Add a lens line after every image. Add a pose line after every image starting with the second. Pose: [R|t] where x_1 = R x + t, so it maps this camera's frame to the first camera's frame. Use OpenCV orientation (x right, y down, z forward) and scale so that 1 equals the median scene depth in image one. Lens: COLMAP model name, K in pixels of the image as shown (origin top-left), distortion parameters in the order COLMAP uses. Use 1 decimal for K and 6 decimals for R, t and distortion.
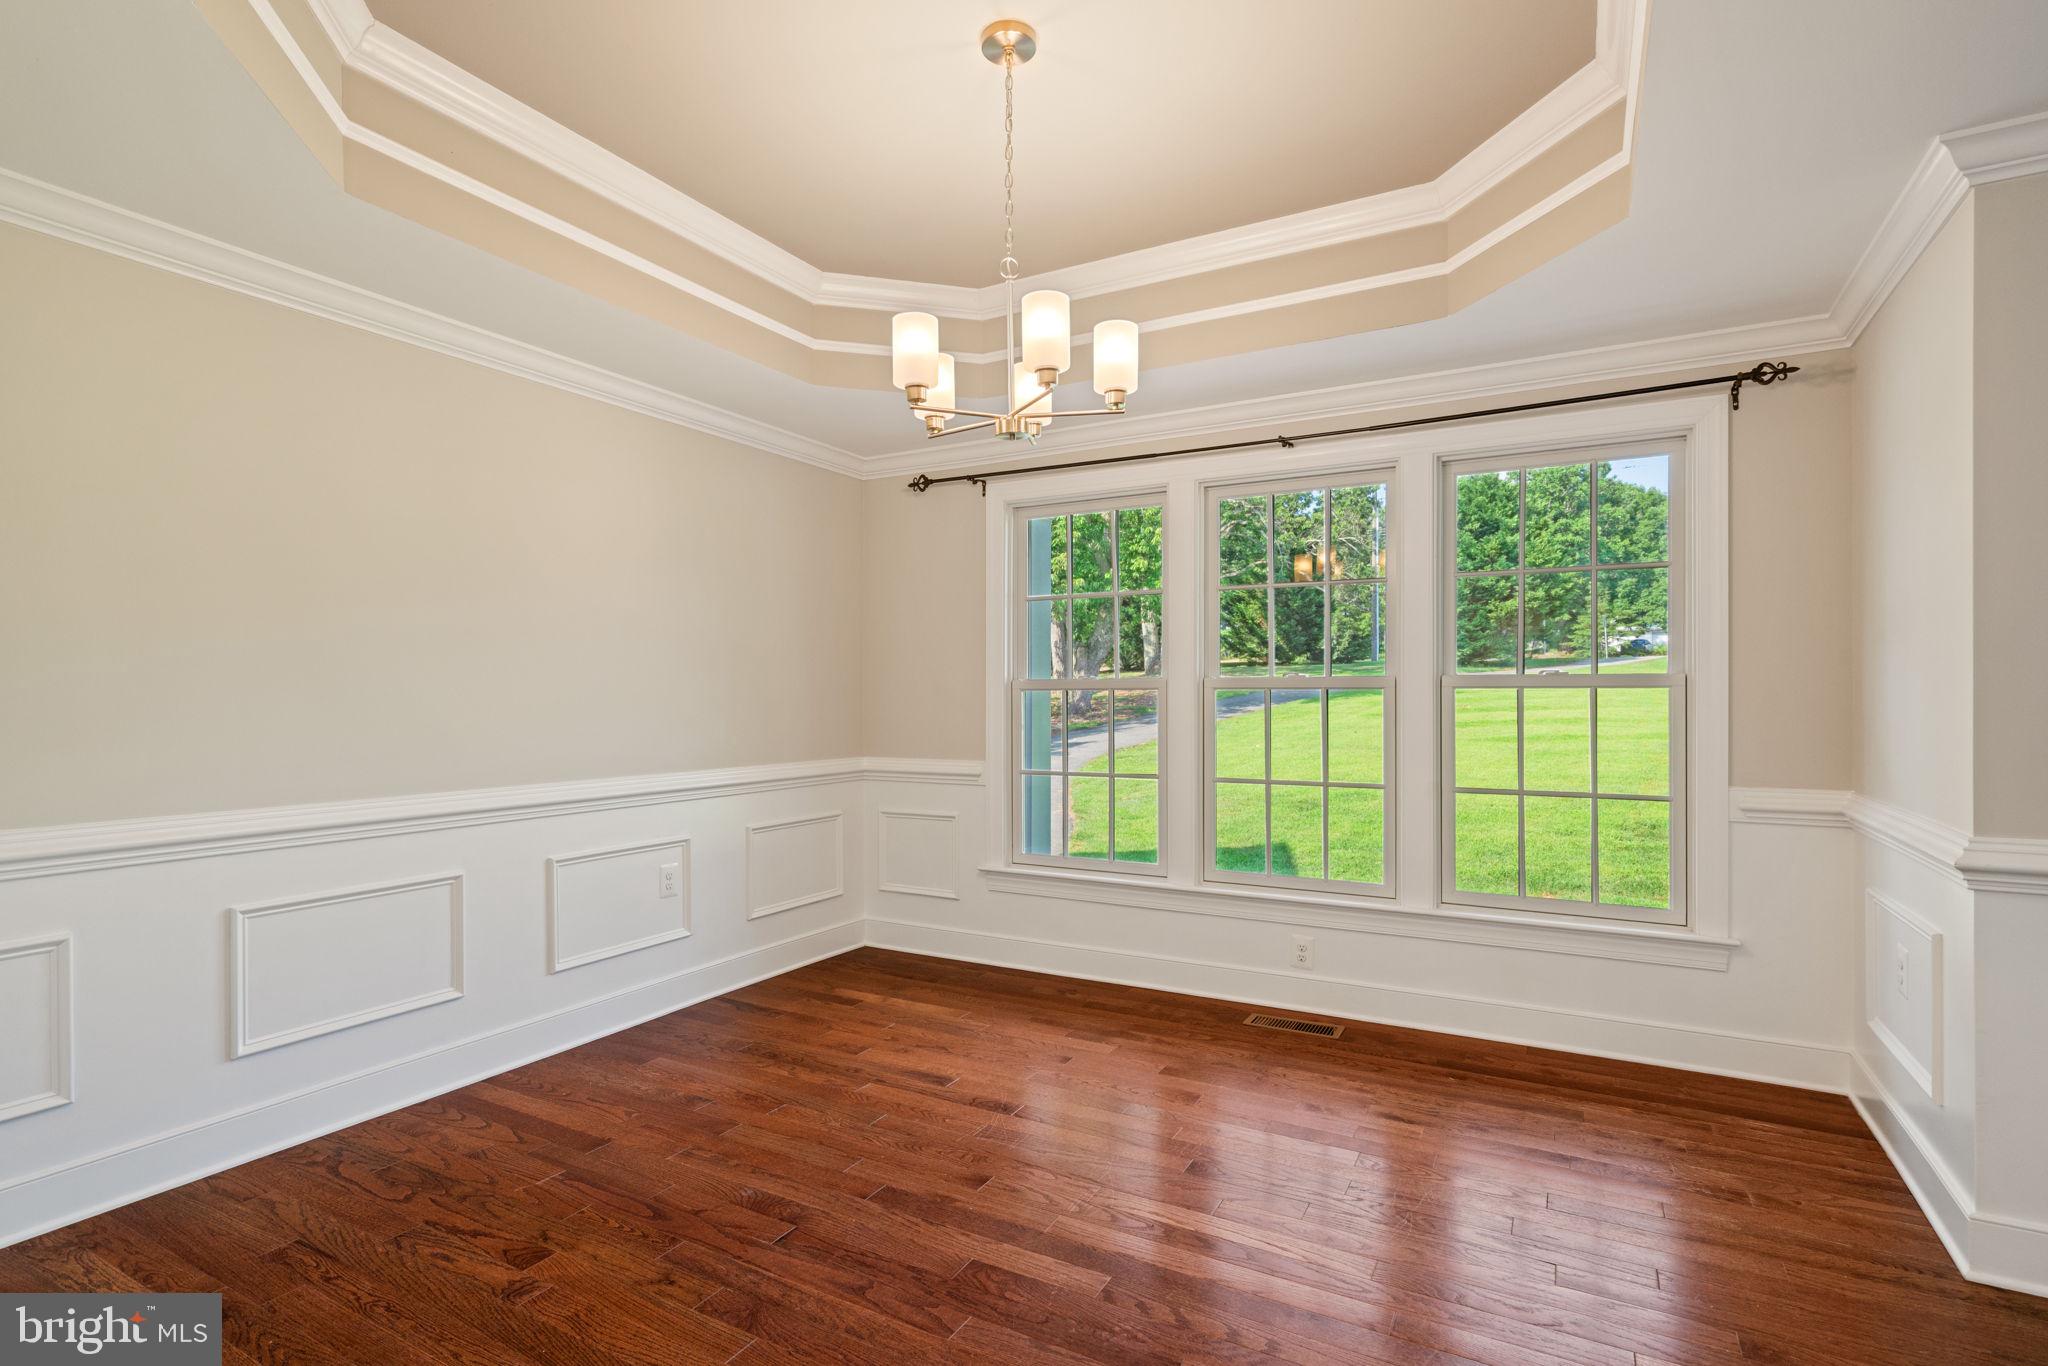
lens RADIAL K [[938.3, 0, 1019.8], [0, 938.3, 690.5], [0, 0, 1]] dist [0.001431, 0.000542]
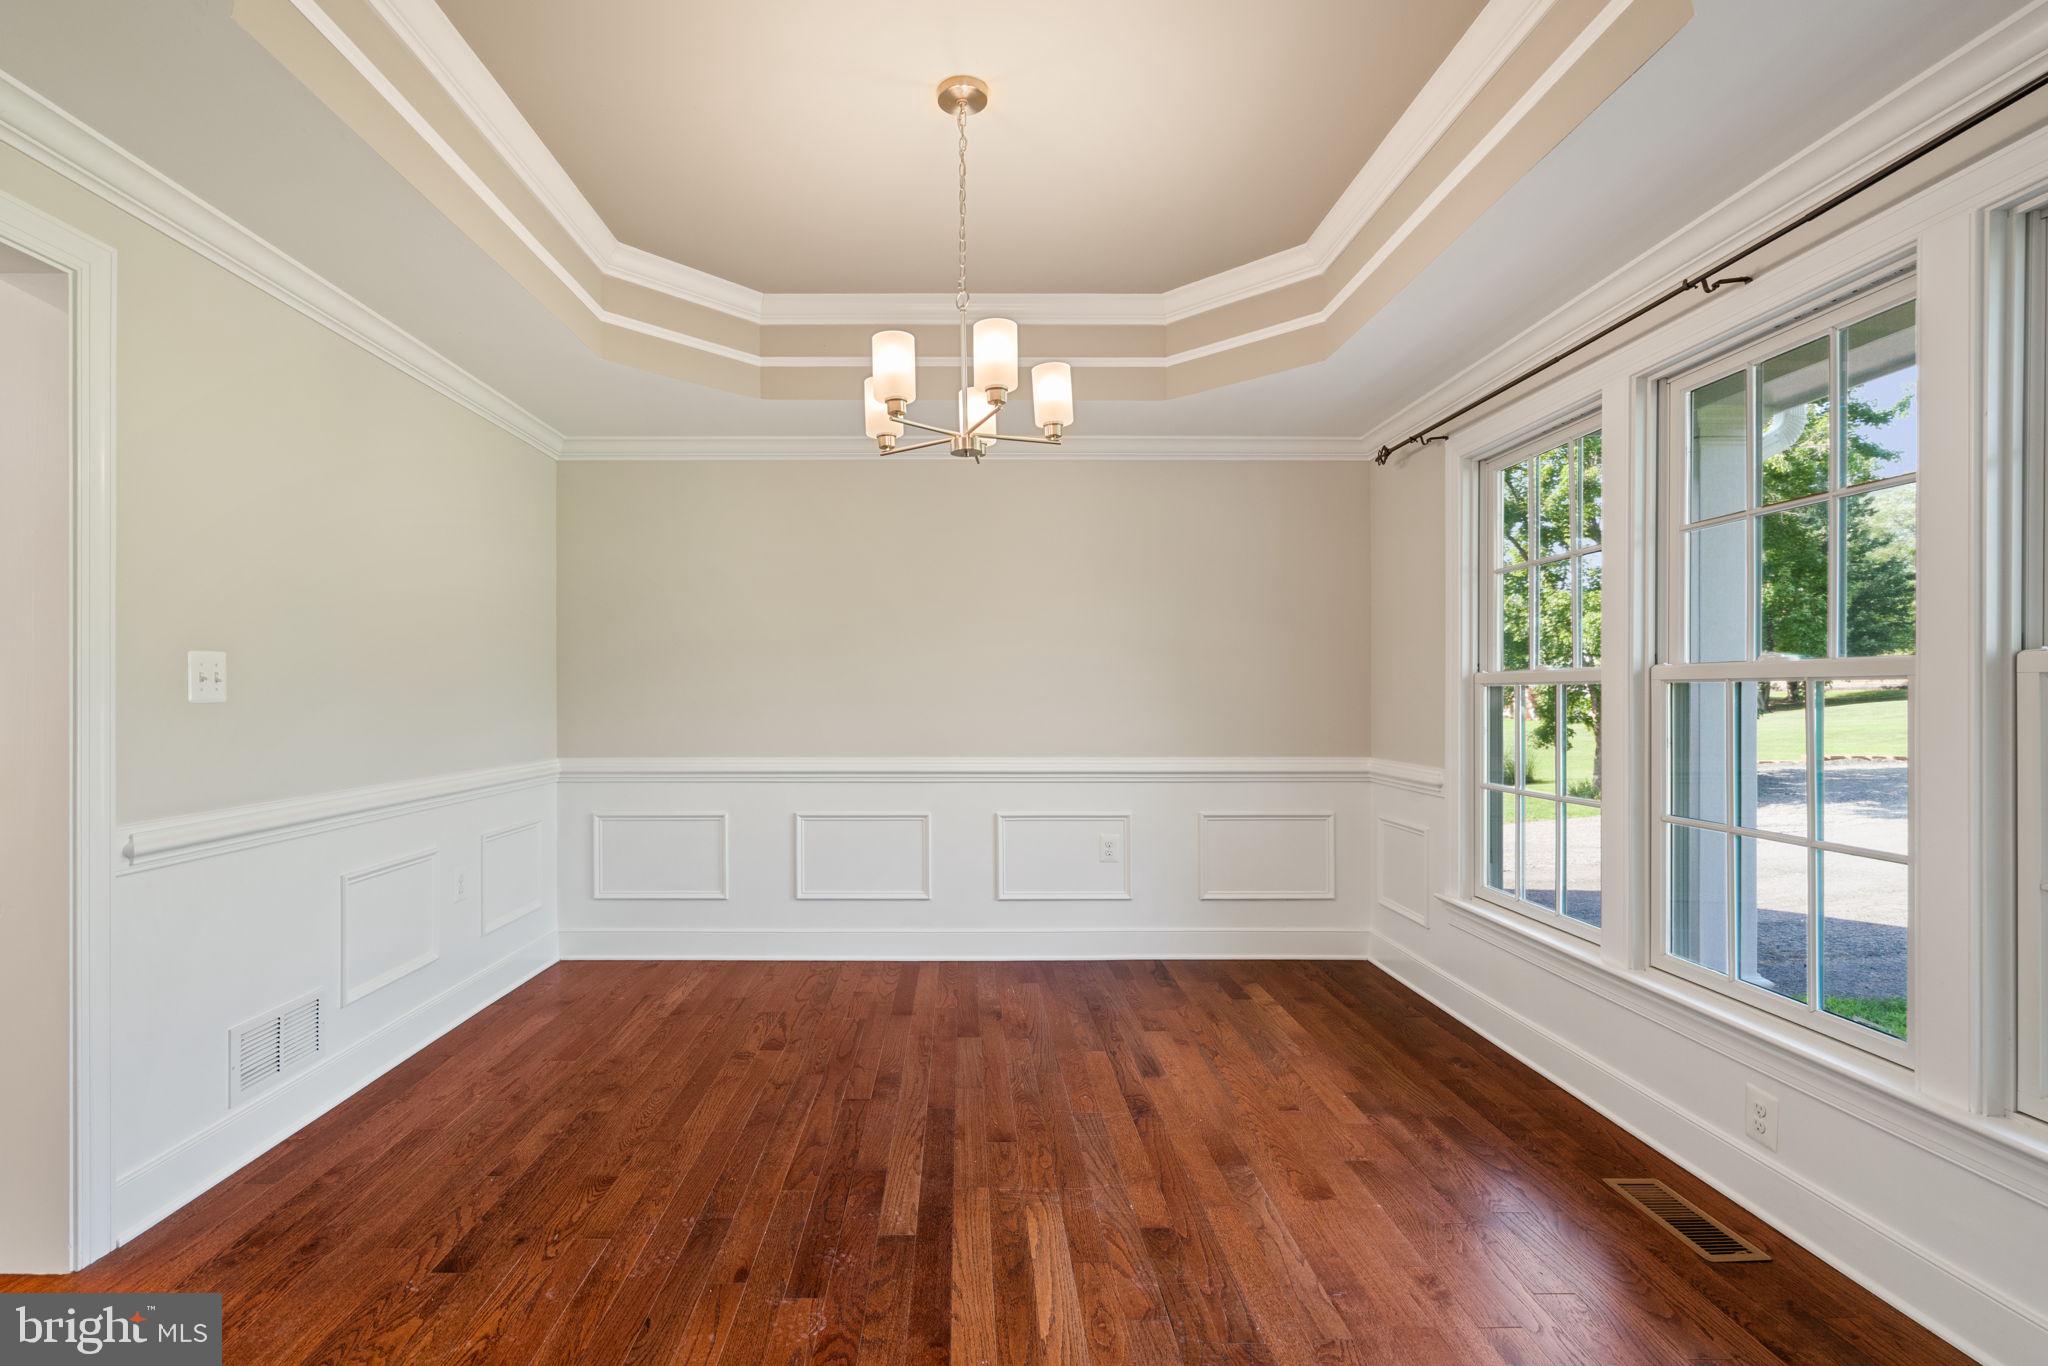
lens RADIAL K [[929.4, 0, 1022.1], [0, 929.4, 686.6], [0, 0, 1]] dist [0.000969, 0.000392]
pose [[0.533422, -0.003559, -0.845842, 0.603768], [0.004795, 0.999988, -0.001184, -0.000091], [0.845836, -0.003424, 0.533433, 0.305003]]
